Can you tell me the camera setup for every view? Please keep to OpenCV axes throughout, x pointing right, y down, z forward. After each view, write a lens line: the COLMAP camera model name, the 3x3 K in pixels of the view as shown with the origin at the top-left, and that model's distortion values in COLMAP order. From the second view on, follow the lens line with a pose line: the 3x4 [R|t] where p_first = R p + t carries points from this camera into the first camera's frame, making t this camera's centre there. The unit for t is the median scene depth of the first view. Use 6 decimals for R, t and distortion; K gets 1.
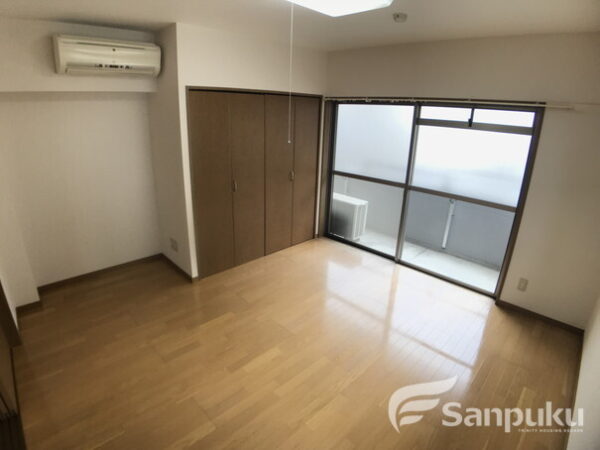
lens RADIAL K [[324.7, 0, 300.0], [0, 324.7, 225.0], [0, 0, 1]] dist [-0.135988, 0.023897]
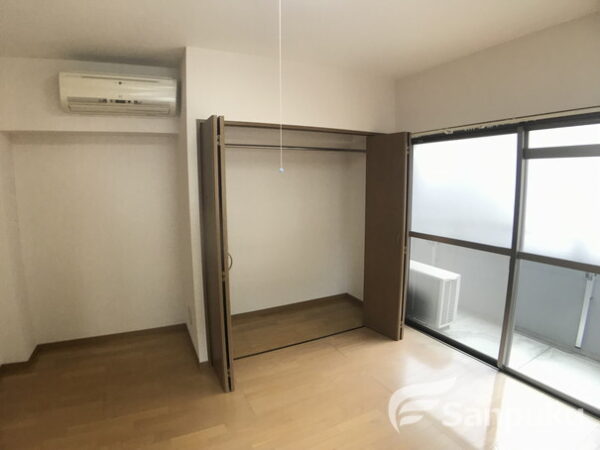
lens RADIAL K [[324.7, 0, 300.0], [0, 324.7, 225.0], [0, 0, 1]] dist [-0.135988, 0.023897]
pose [[0.949344, 0.004249, -0.314209, 0.111836], [-0.070744, 0.977130, -0.200531, -0.020239], [0.306171, 0.212601, 0.927933, 0.270162]]
